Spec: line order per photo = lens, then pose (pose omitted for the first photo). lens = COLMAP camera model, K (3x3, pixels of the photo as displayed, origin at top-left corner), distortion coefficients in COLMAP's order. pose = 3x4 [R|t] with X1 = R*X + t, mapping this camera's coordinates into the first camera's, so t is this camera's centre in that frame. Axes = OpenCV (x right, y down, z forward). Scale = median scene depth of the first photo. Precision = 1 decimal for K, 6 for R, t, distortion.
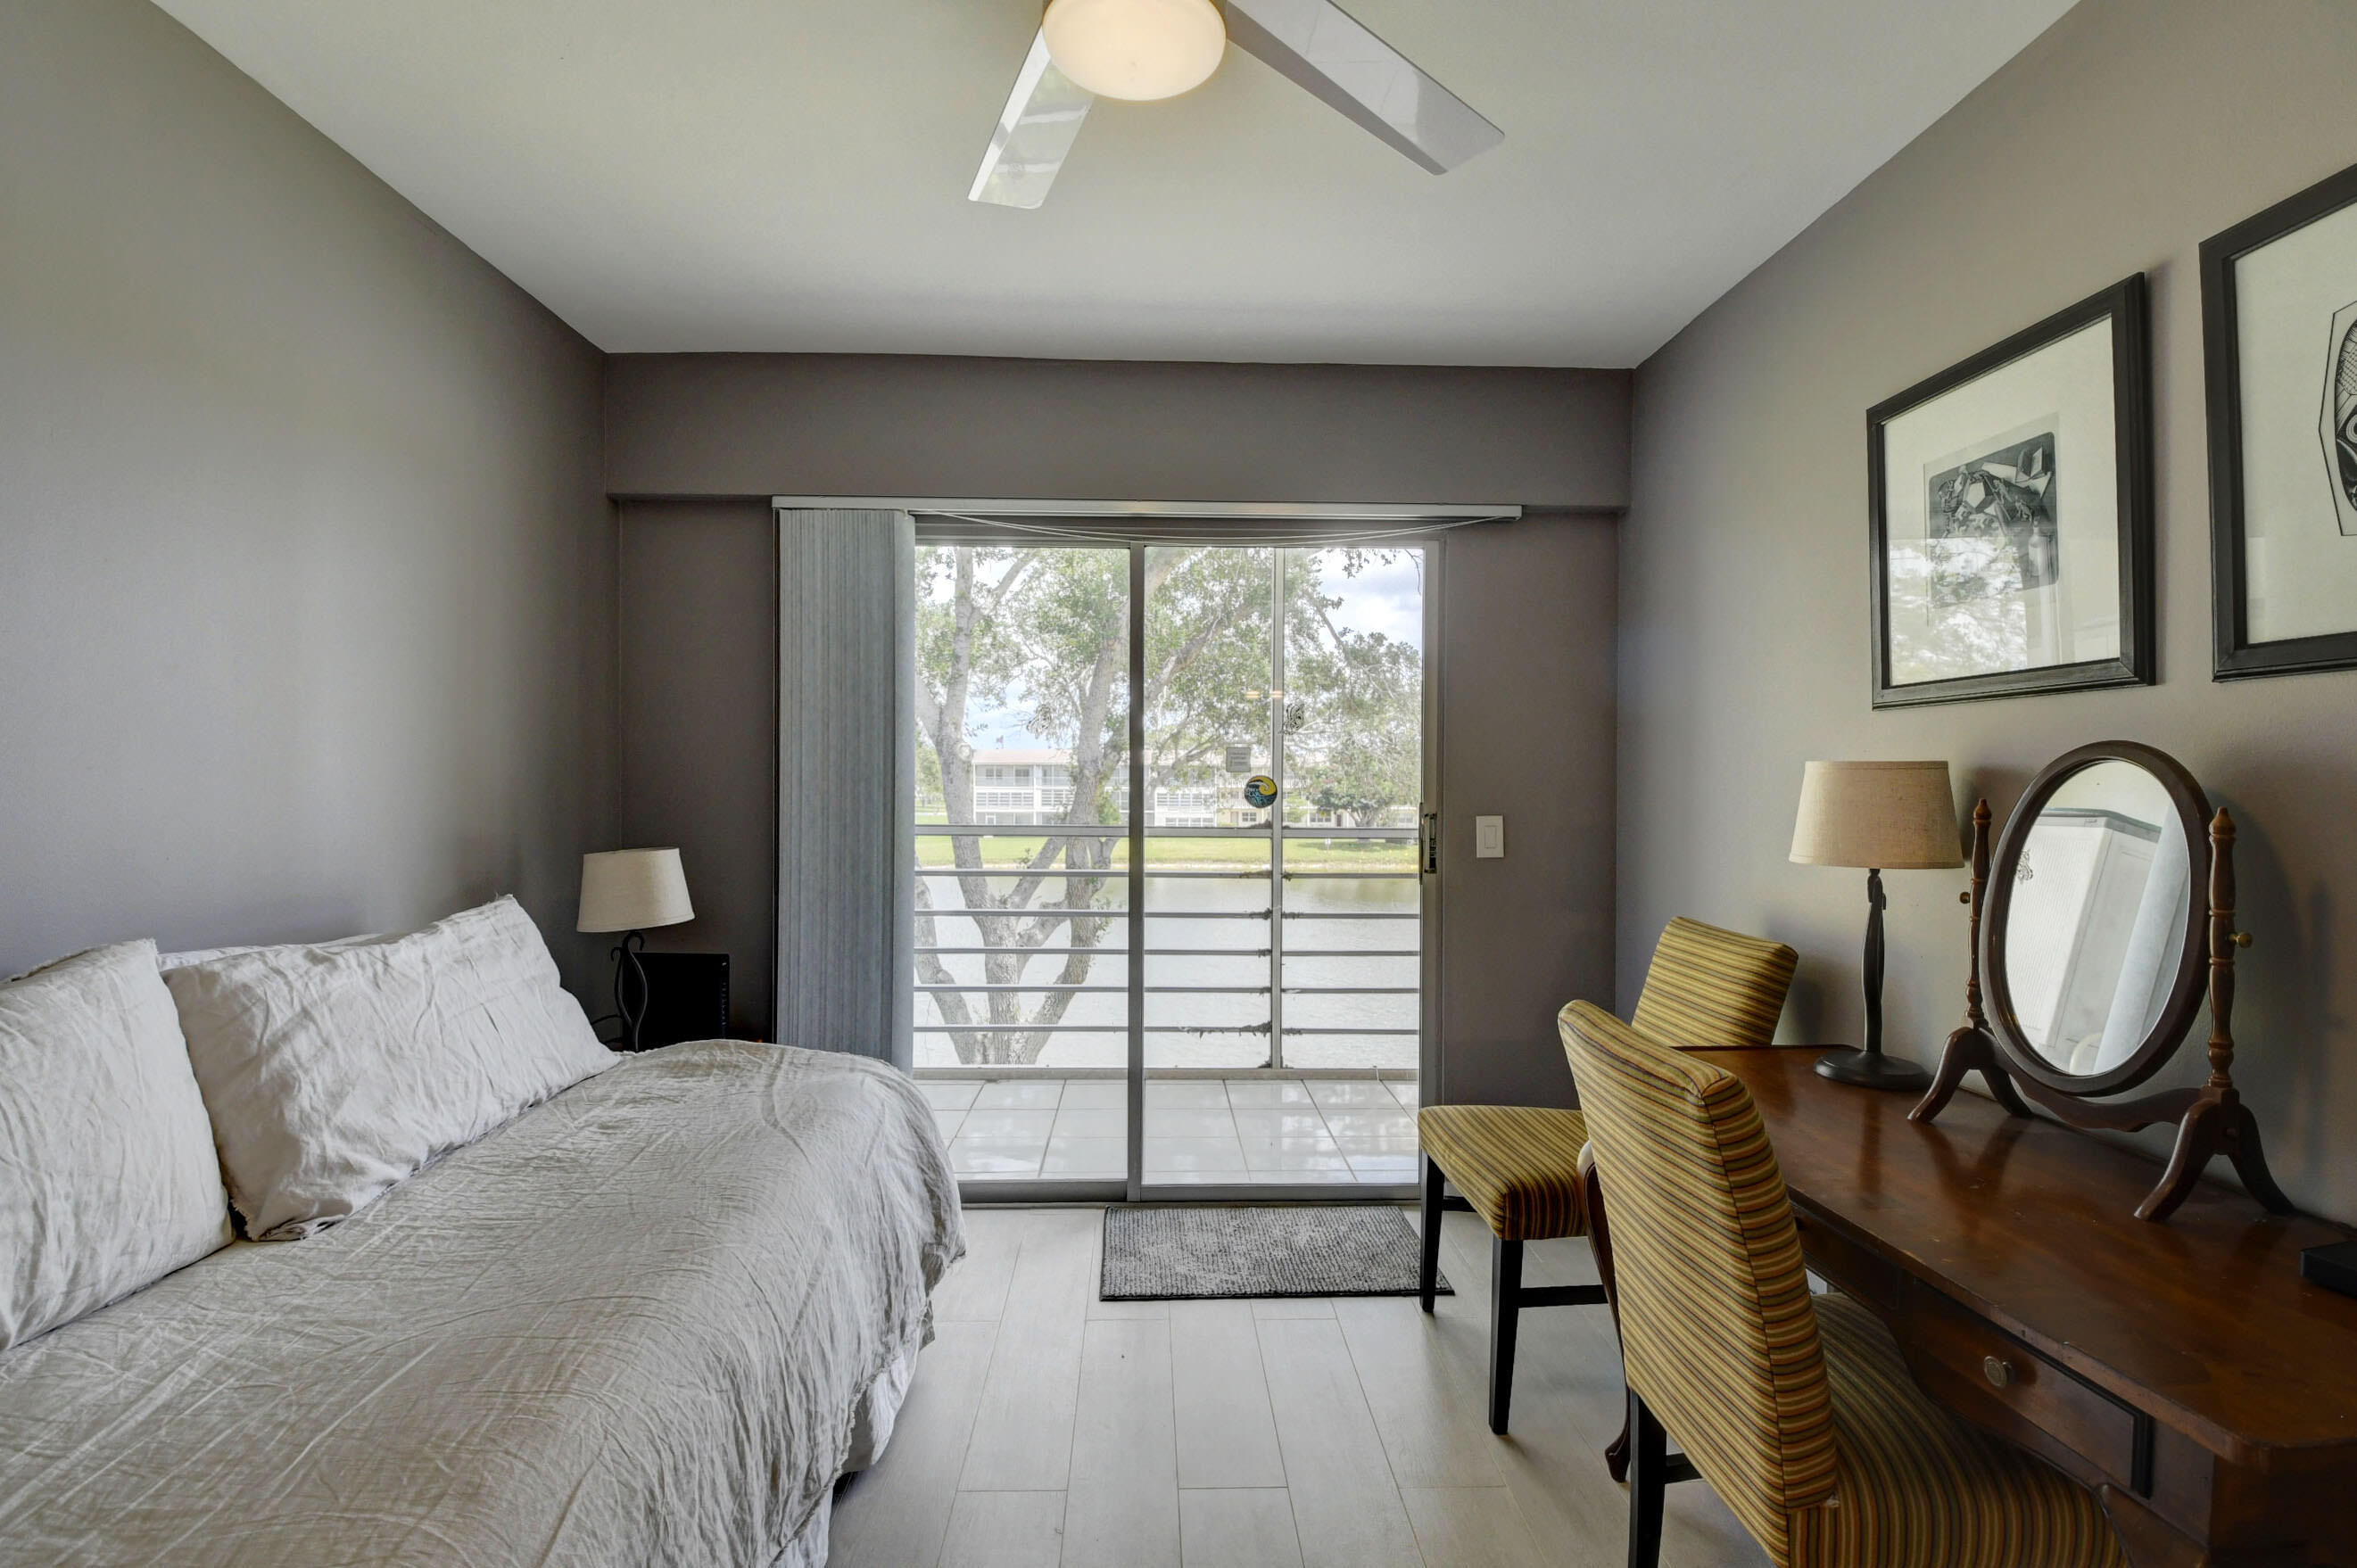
lens RADIAL K [[1041.9, 0, 1174.8], [0, 1041.9, 786.0], [0, 0, 1]] dist [0.013891, -0.024983]
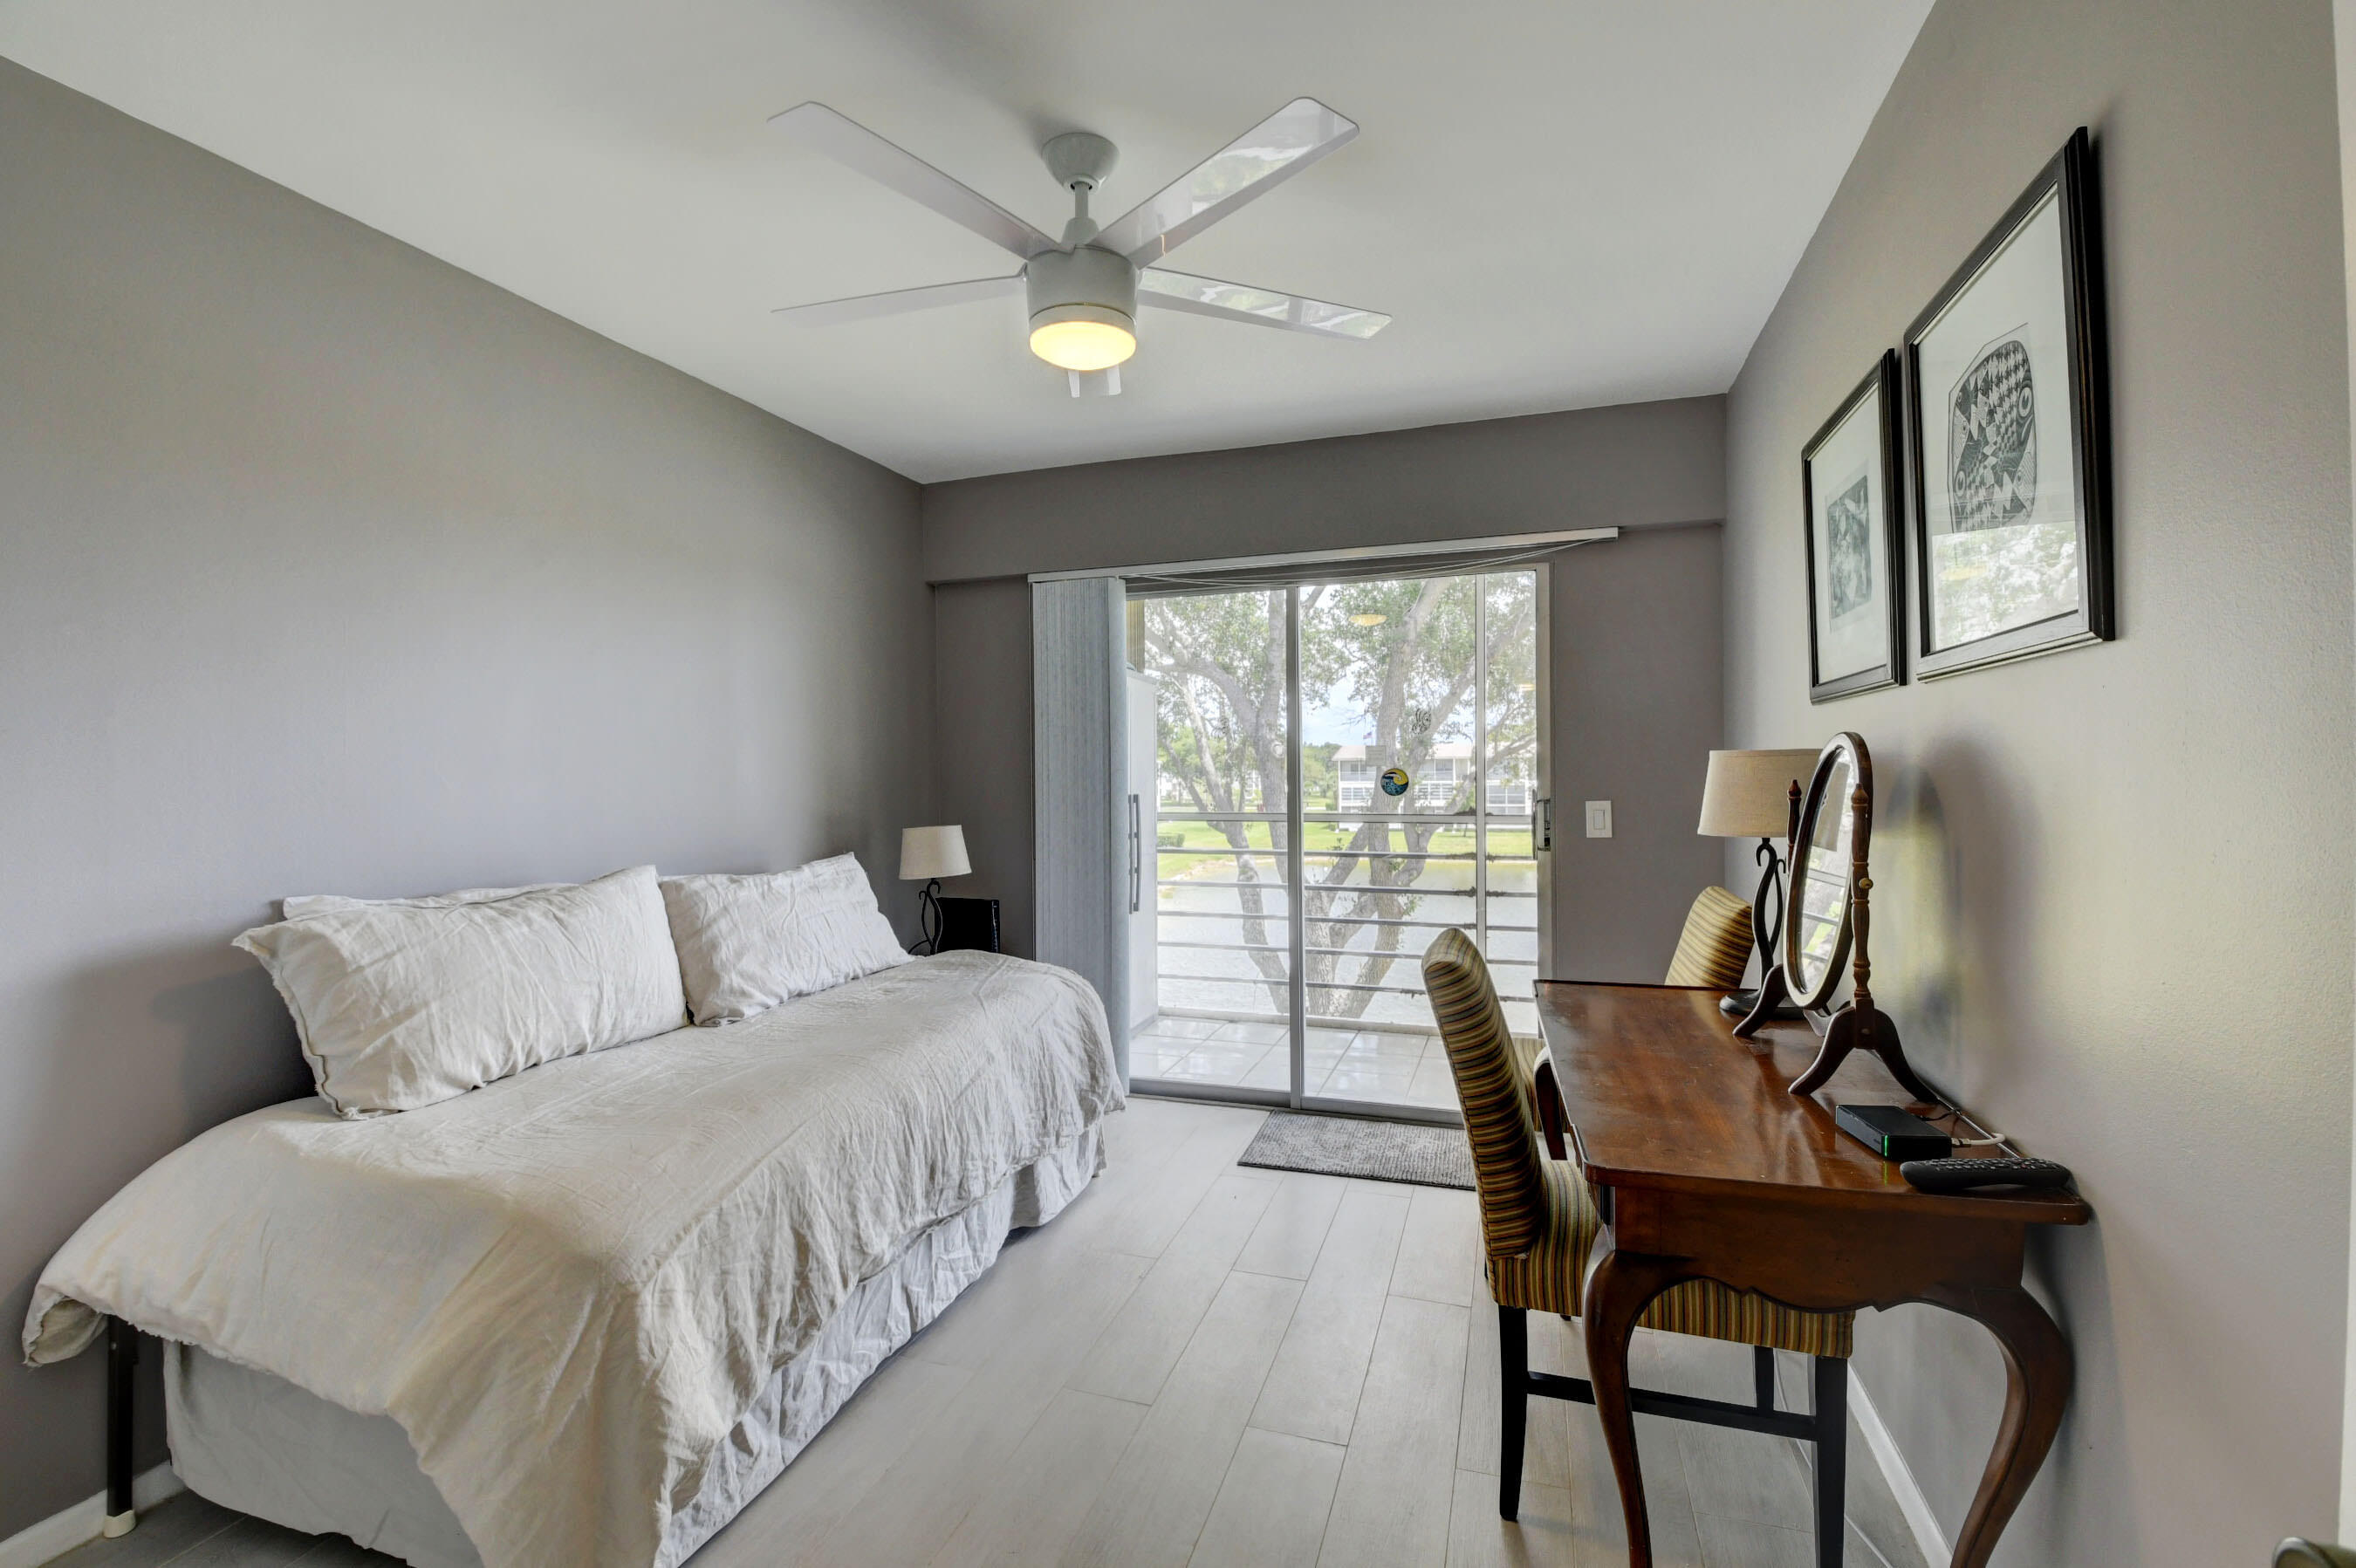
lens RADIAL K [[995.1, 0, 1175.3], [0, 995.1, 788.1], [0, 0, 1]] dist [0.027668, -0.017933]
pose [[0.942257, -0.009955, -0.334741, 0.354772], [0.012051, 0.999919, 0.004187, 0.006881], [0.334672, -0.007979, 0.942301, -0.277762]]
